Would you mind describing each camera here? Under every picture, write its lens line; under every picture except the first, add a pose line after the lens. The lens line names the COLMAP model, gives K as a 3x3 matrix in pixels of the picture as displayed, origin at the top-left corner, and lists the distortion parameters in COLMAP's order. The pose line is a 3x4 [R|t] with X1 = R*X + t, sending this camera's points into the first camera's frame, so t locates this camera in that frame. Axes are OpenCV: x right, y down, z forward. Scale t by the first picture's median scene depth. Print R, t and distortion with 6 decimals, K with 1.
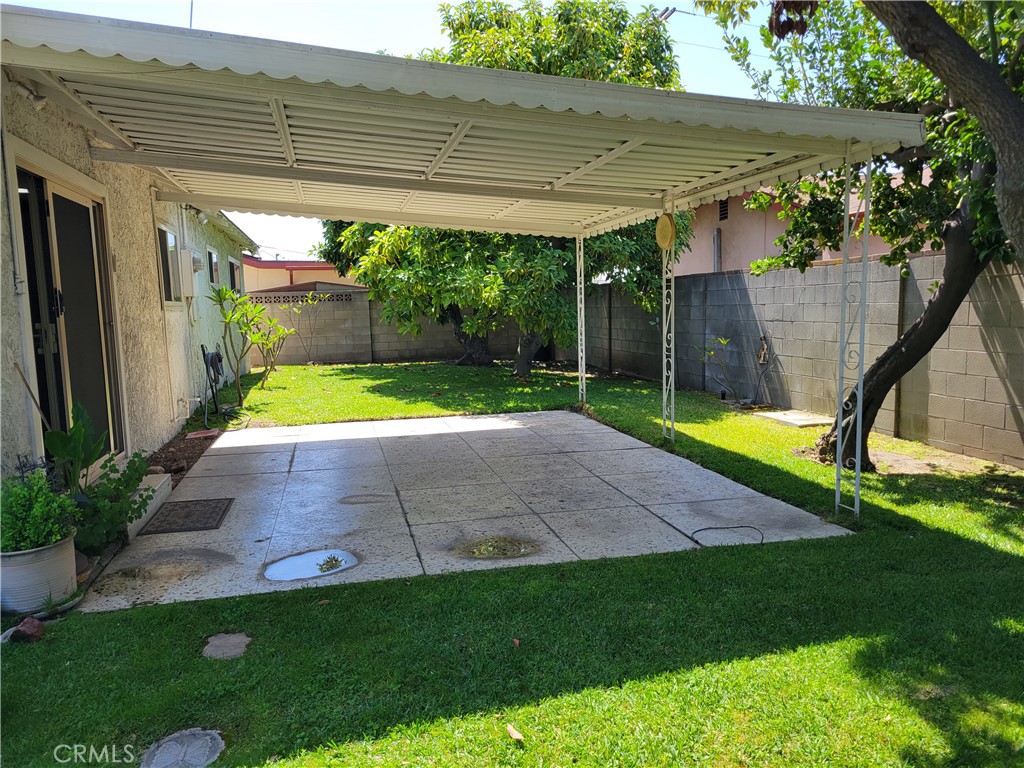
lens RADIAL K [[781.4, 0, 513.2], [0, 781.4, 390.0], [0, 0, 1]] dist [0.050032, 0.000651]
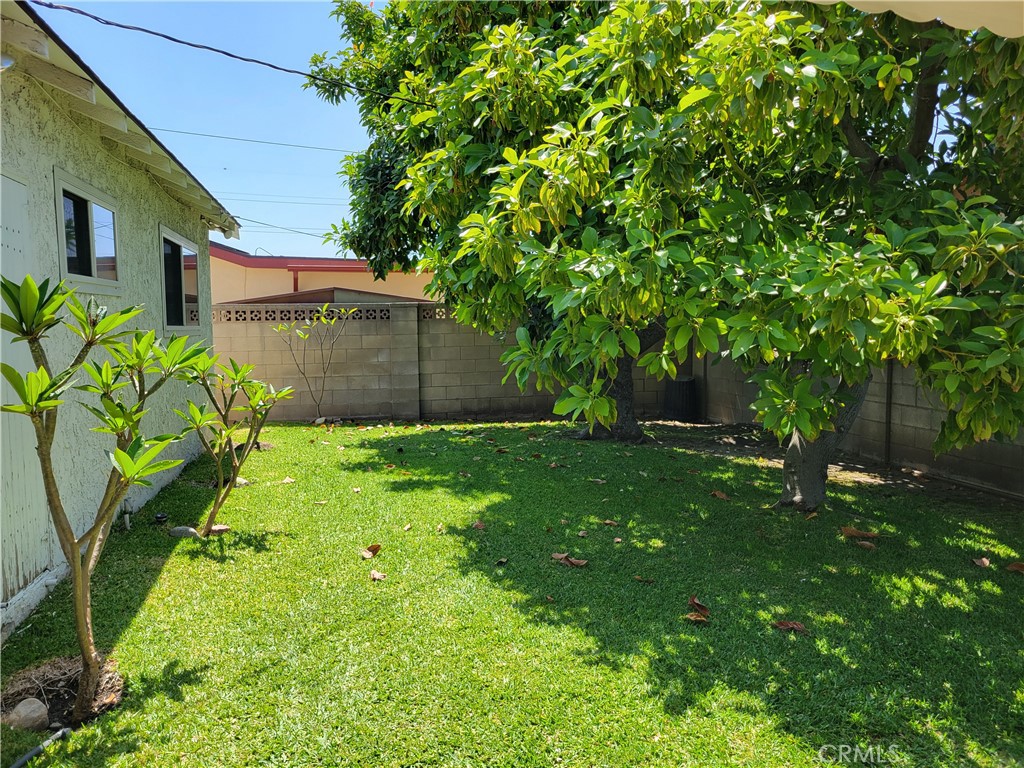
lens RADIAL K [[781.4, 0, 512.0], [0, 781.4, 380.9], [0, 0, 1]] dist [0.050032, 0.000651]
pose [[0.999720, 0.021554, -0.009743, -0.104961], [-0.021856, 0.999248, -0.032024, -0.048629], [0.009046, 0.032228, 0.999440, 0.390459]]
